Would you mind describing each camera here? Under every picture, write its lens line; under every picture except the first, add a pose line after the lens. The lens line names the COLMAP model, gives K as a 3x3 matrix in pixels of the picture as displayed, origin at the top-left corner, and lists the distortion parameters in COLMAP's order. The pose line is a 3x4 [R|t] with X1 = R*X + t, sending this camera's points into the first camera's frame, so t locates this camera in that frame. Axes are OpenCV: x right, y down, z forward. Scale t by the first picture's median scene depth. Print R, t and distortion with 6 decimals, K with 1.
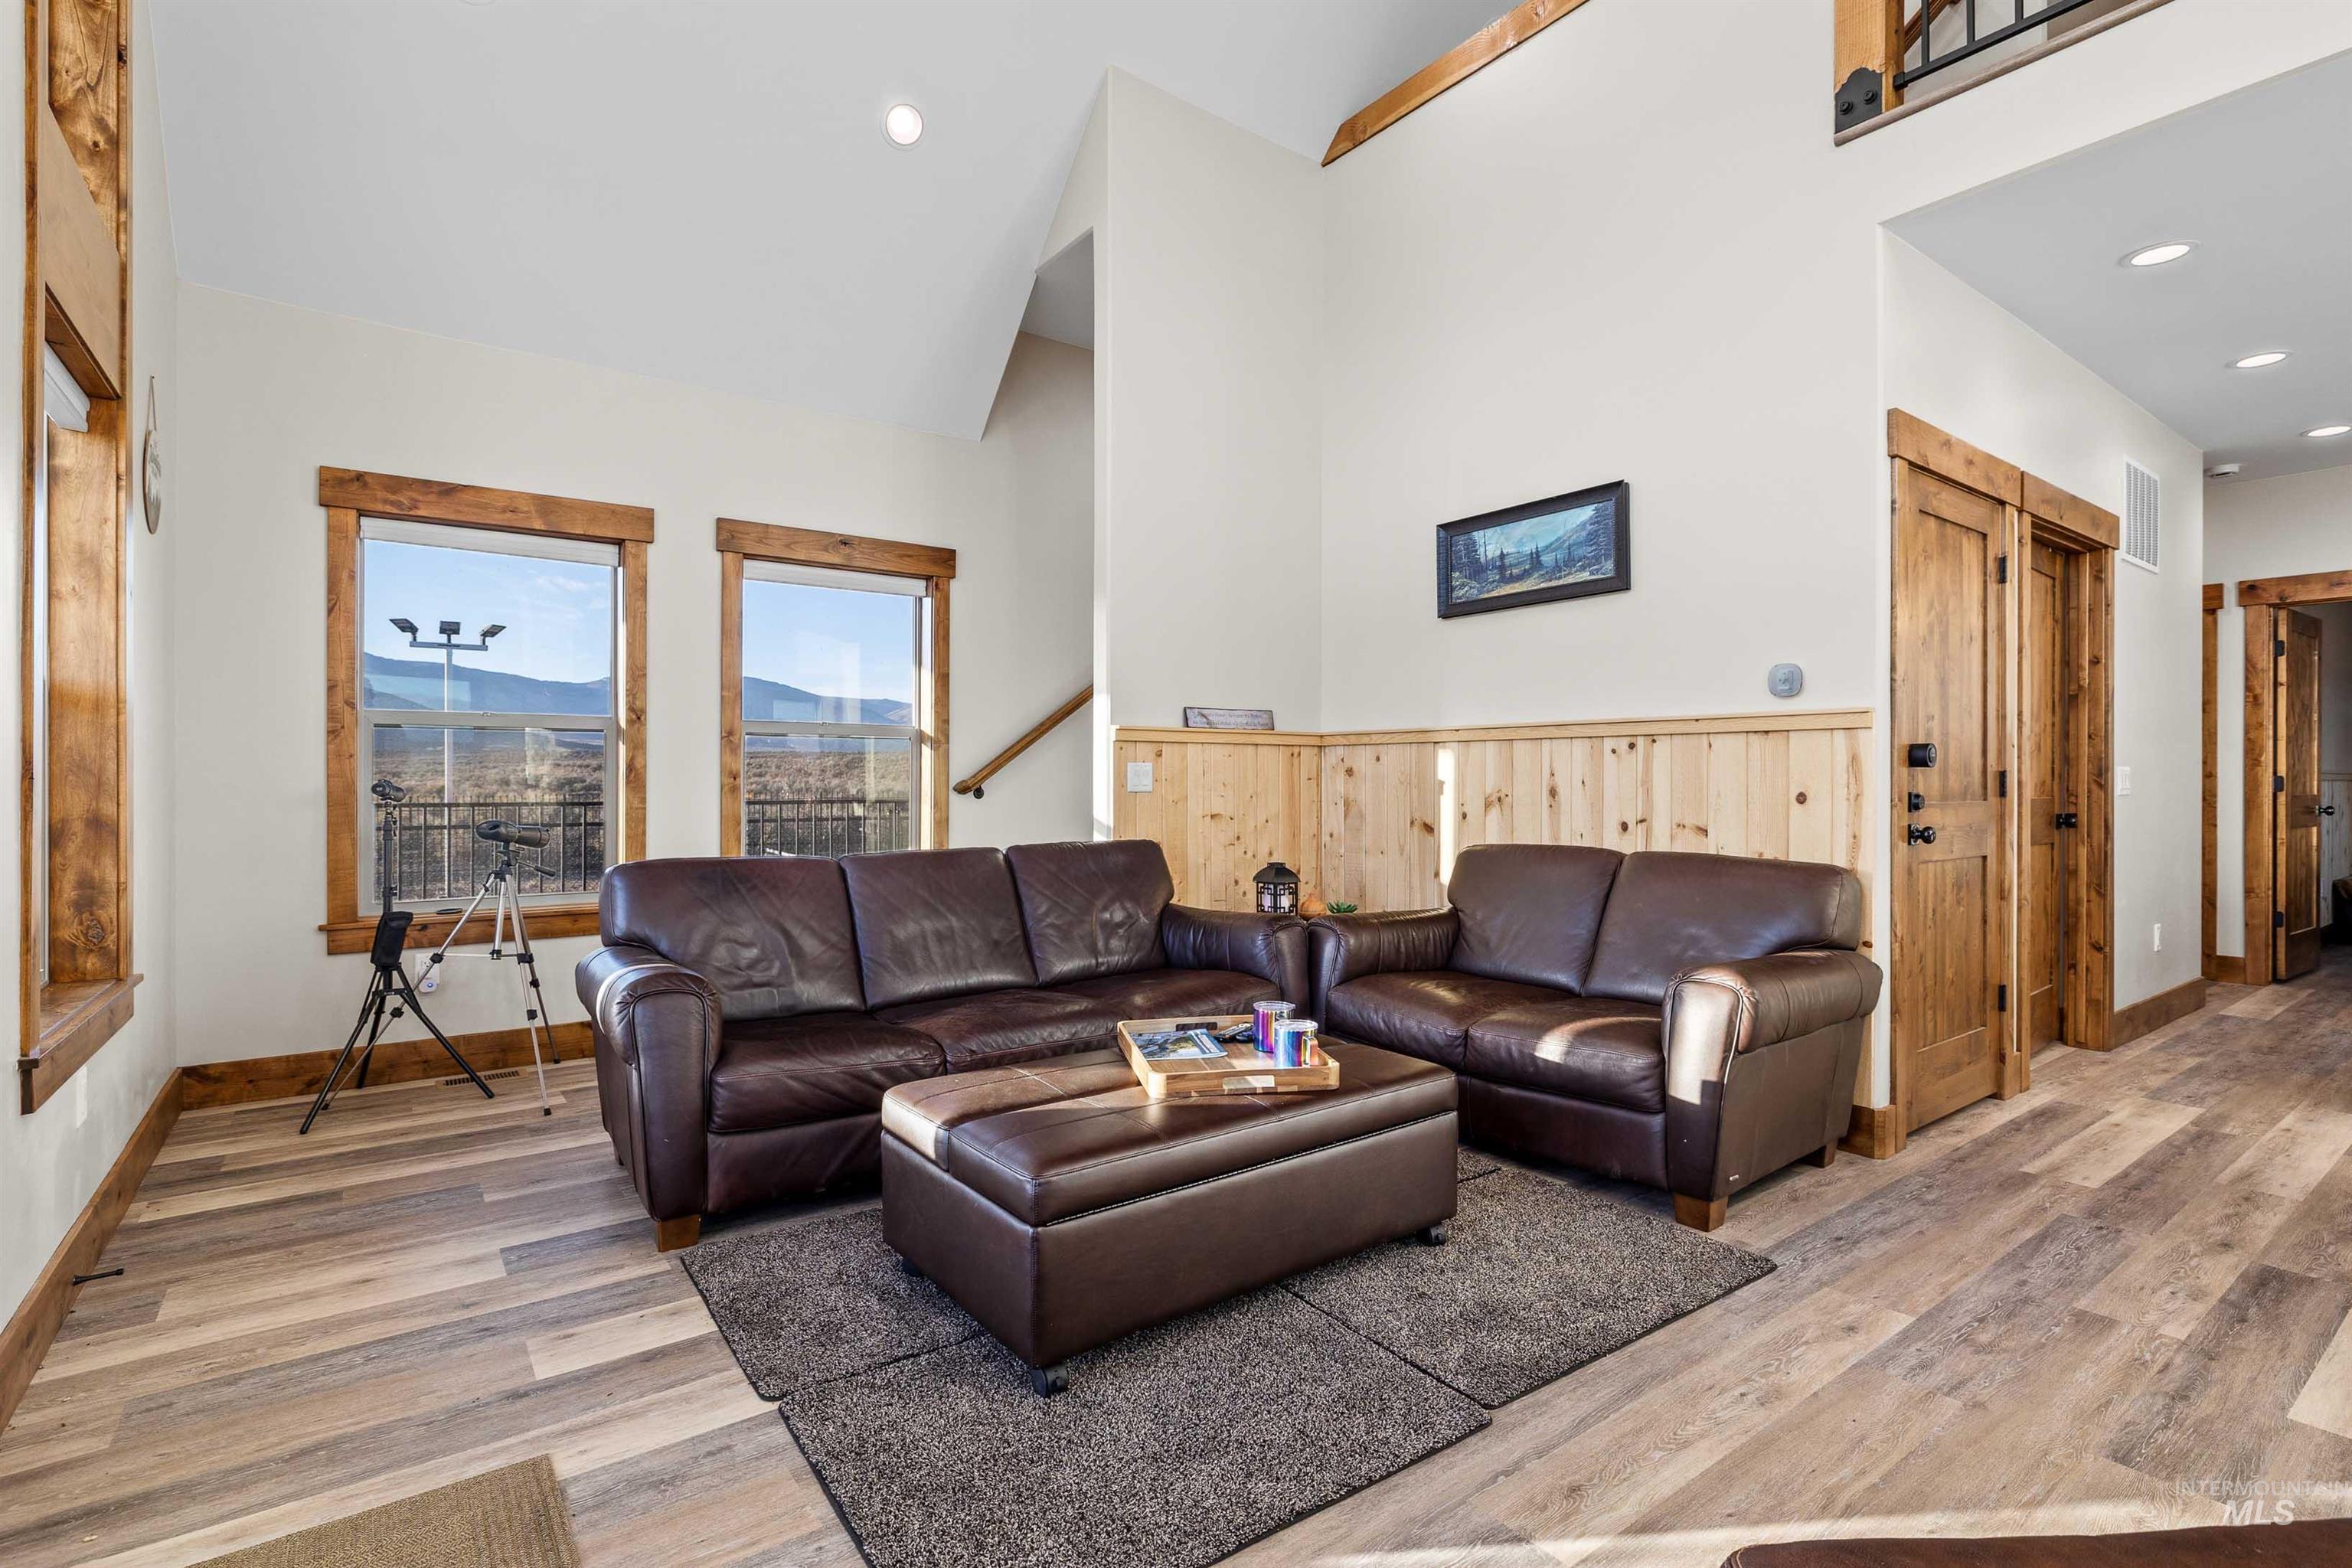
lens RADIAL K [[1111.8, 0, 1181.6], [0, 1111.8, 776.0], [0, 0, 1]] dist [-0.002333, 0.000181]
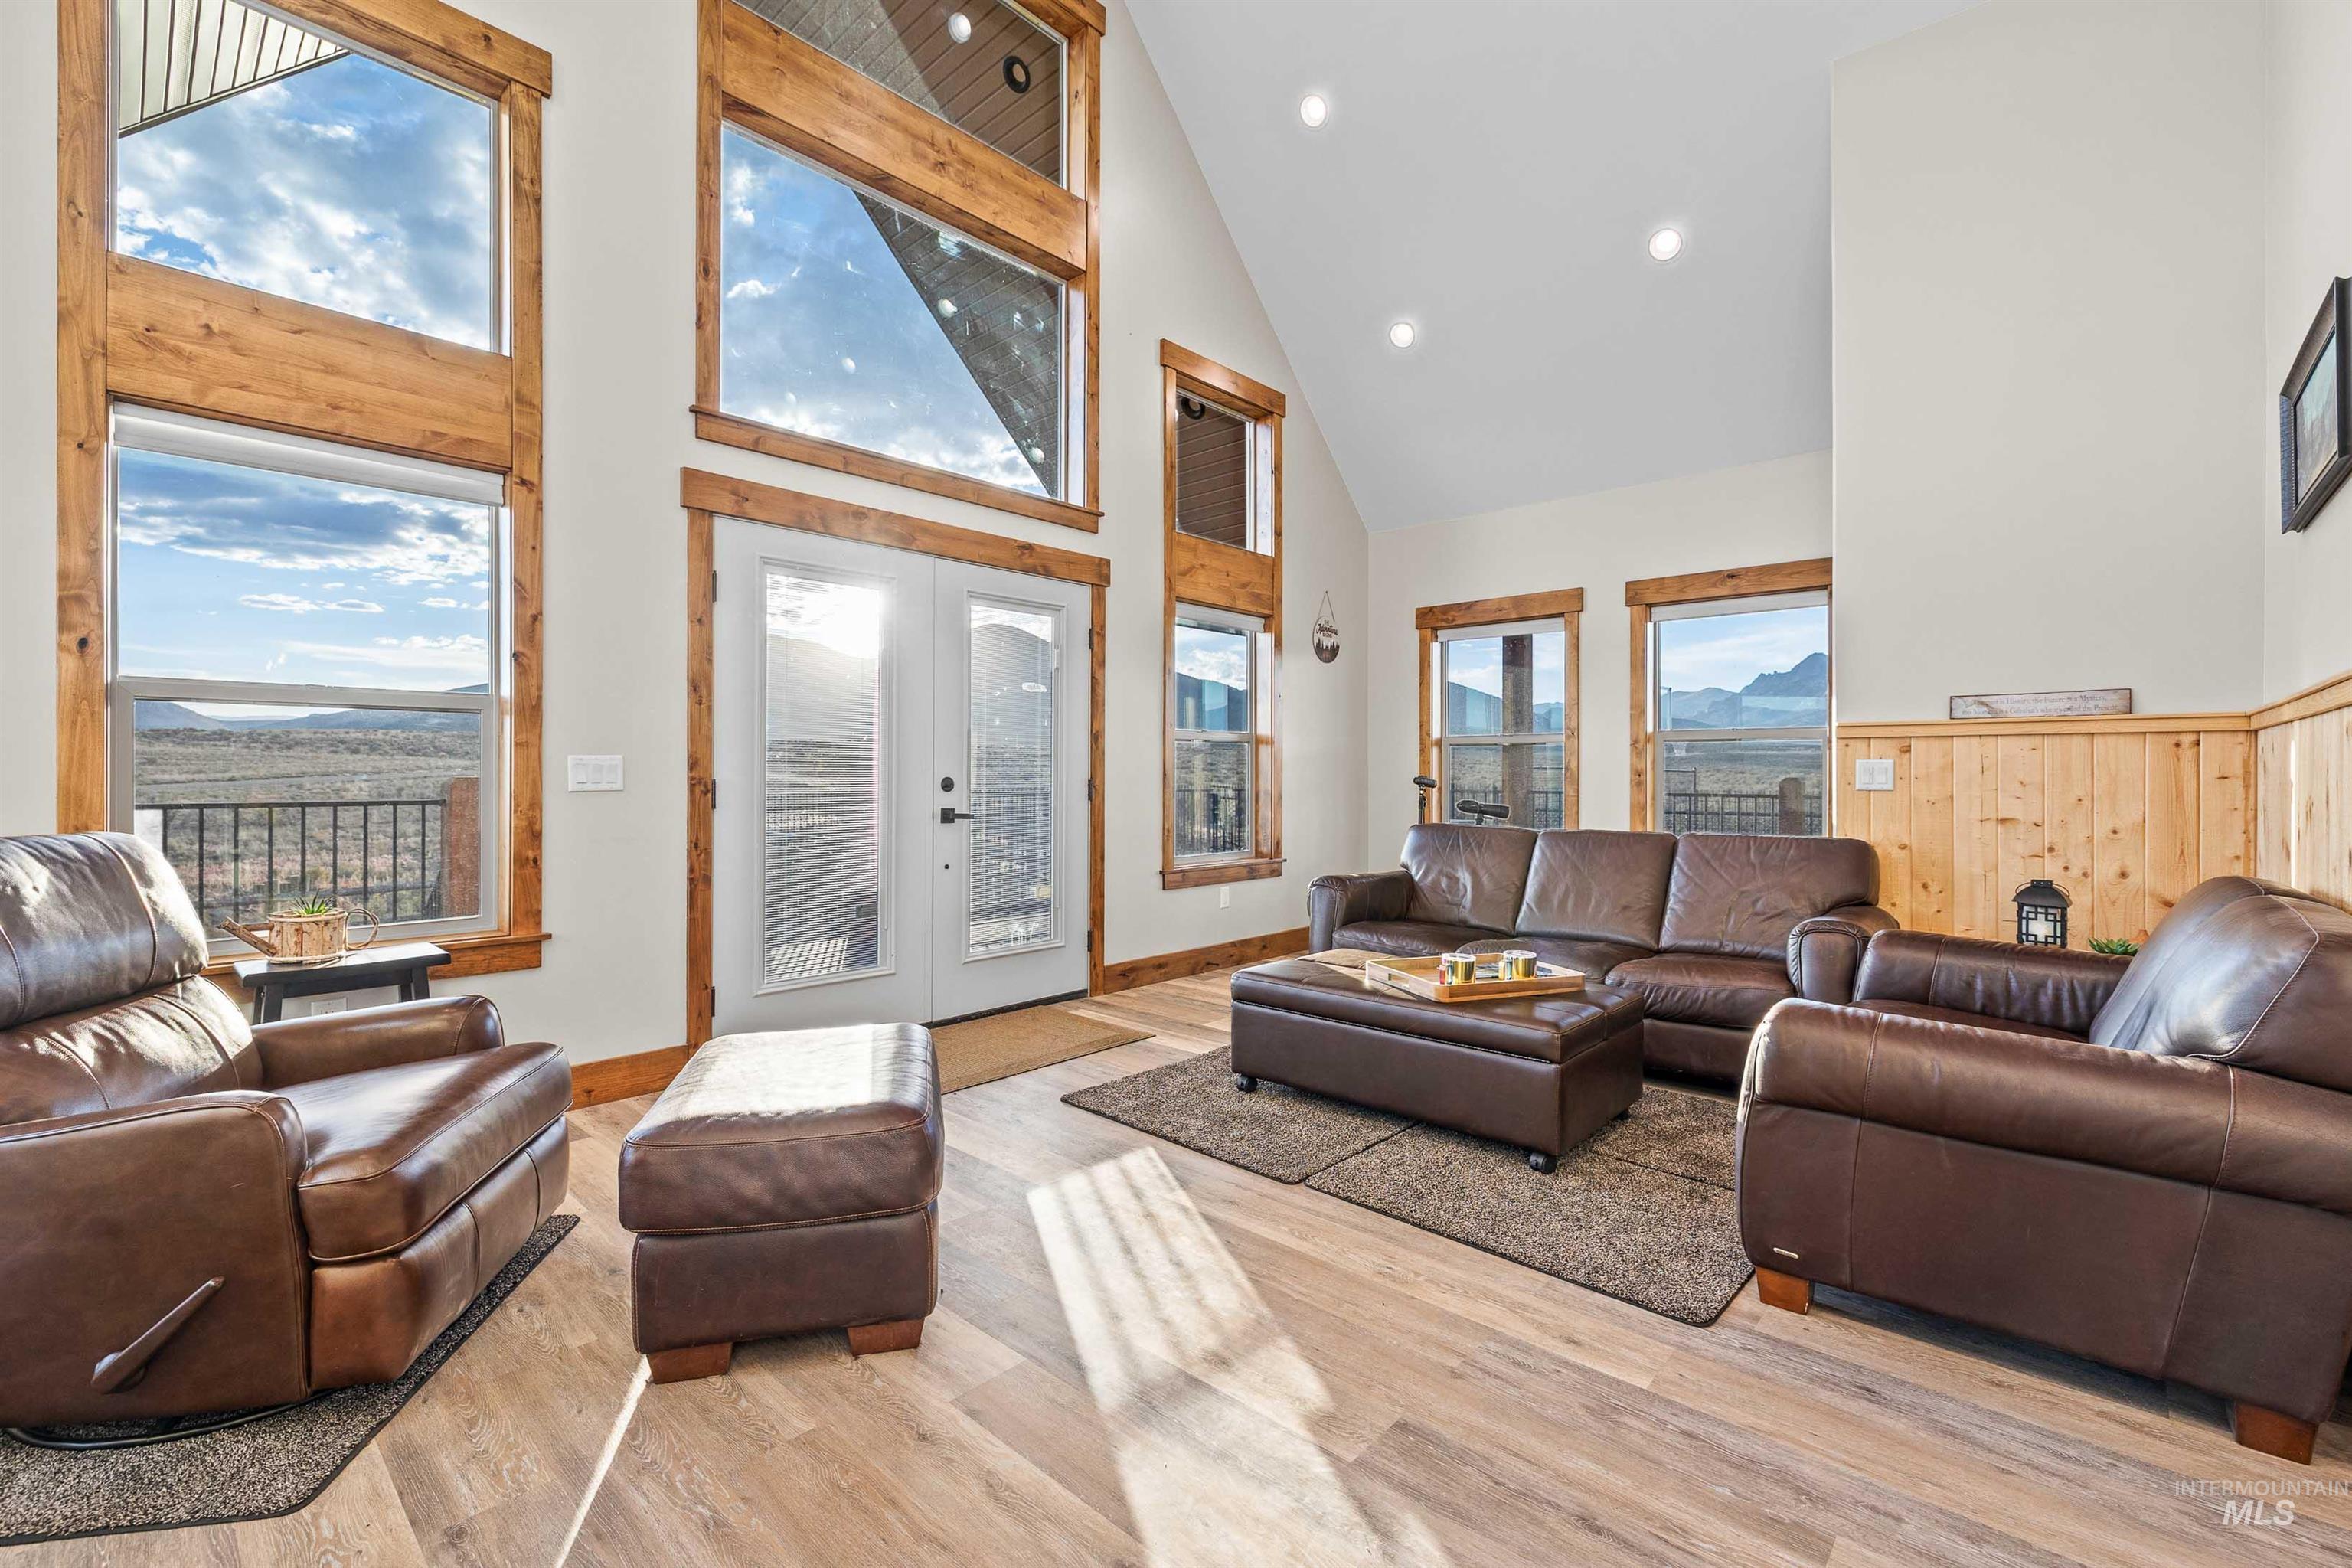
lens RADIAL K [[988.8, 0, 1176.2], [0, 988.8, 773.1], [0, 0, 1]] dist [0.000146, 0.000156]
pose [[0.189939, 0.001146, -0.981795, 1.198613], [-0.000715, 0.999999, 0.001029, -0.001495], [0.981796, 0.000507, 0.189939, 0.425712]]
